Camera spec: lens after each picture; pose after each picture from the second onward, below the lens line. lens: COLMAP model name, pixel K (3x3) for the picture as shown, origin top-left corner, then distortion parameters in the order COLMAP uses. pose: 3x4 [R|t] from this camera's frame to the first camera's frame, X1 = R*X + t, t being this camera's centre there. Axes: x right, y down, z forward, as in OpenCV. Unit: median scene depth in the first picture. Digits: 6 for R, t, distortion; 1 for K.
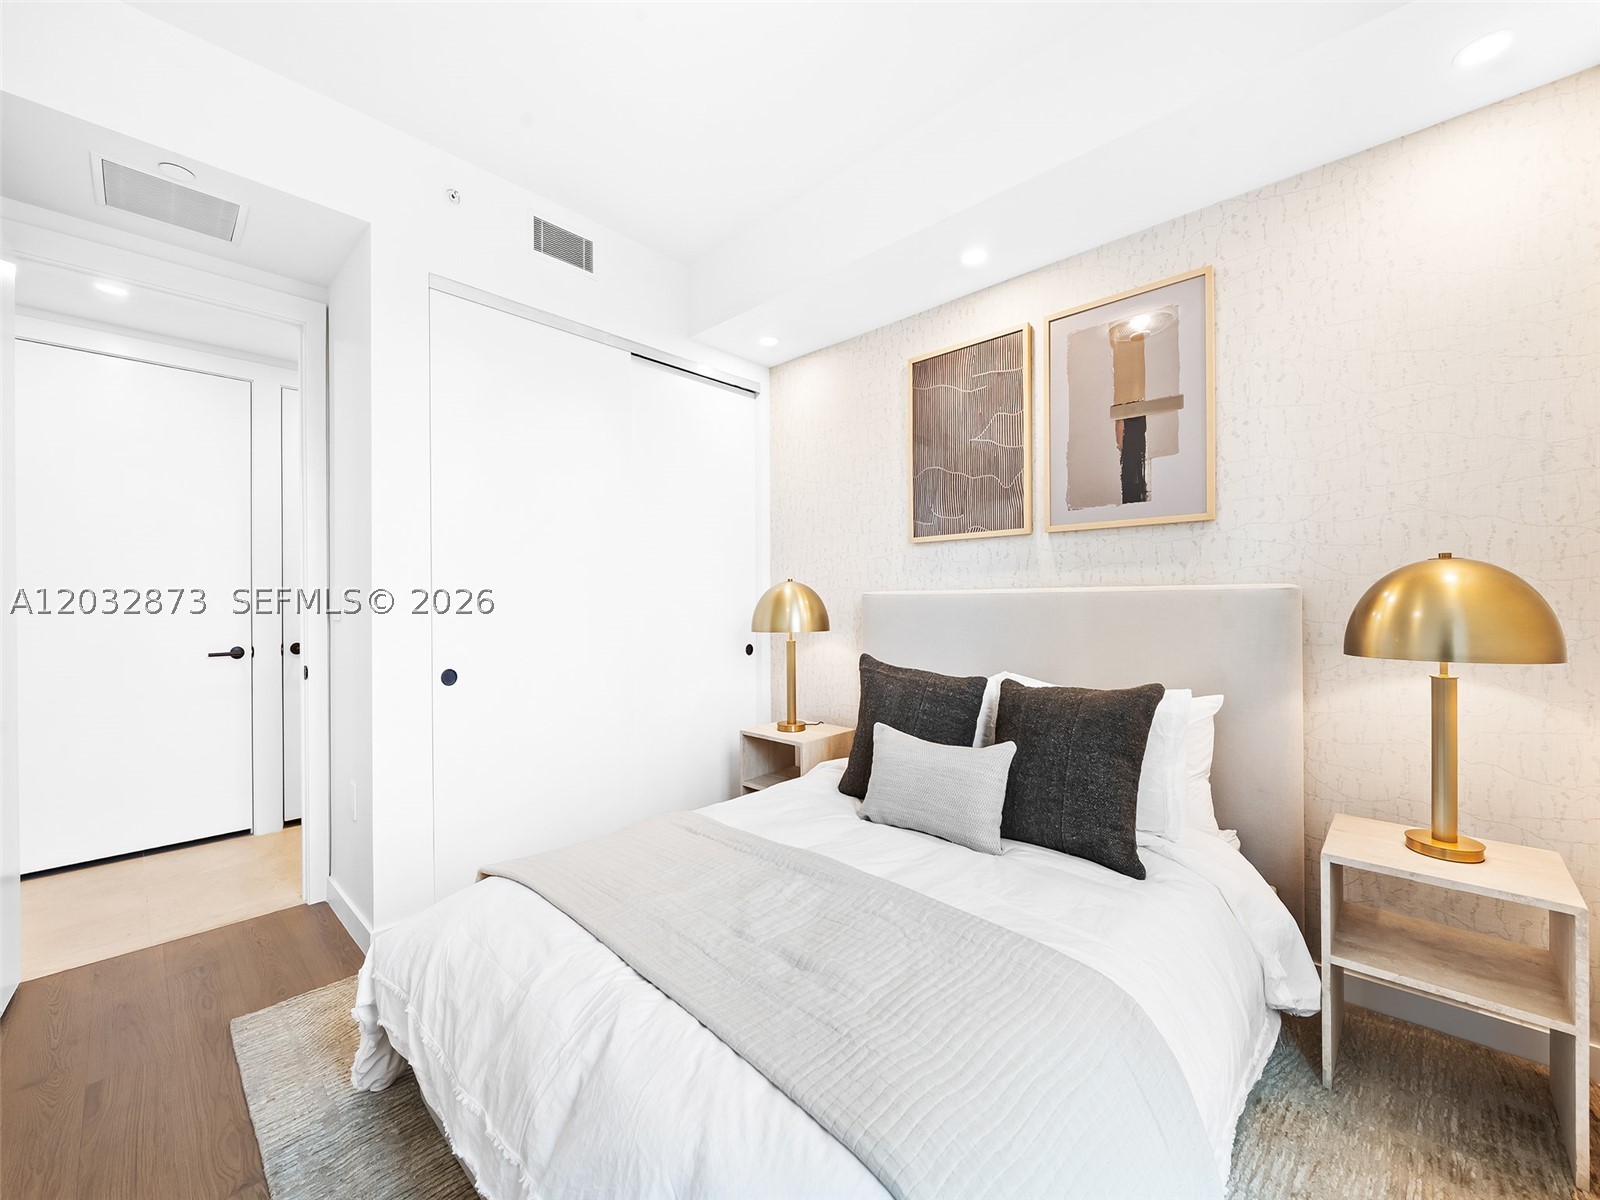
lens RADIAL K [[657.5, 0, 840.0], [0, 657.5, 602.8], [0, 0, 1]] dist [-0.001311, 0.000043]
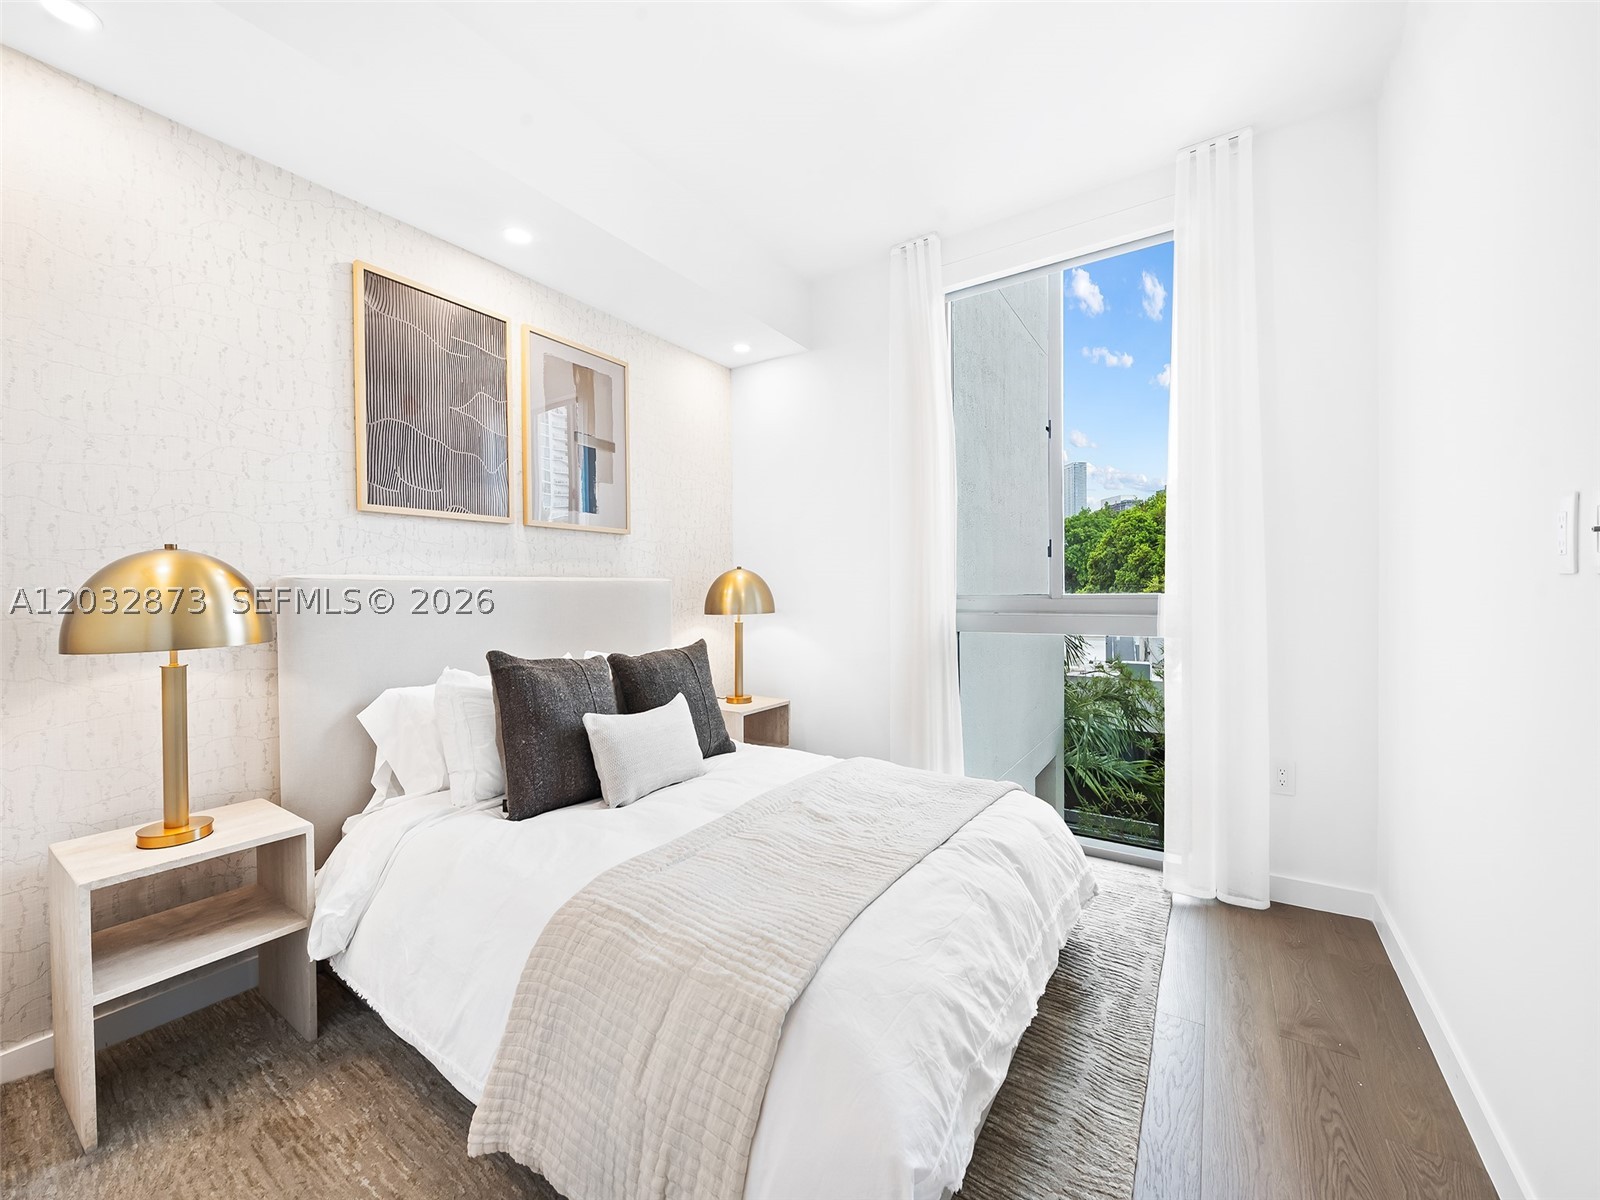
lens RADIAL K [[641.4, 0, 799.2], [0, 641.4, 597.9], [0, 0, 1]] dist [-0.002453, -0.000170]
pose [[-0.183920, -0.013092, 0.982854, -0.745334], [0.007562, 0.999863, 0.014734, -0.000004], [-0.982912, 0.010143, -0.183795, 0.704317]]
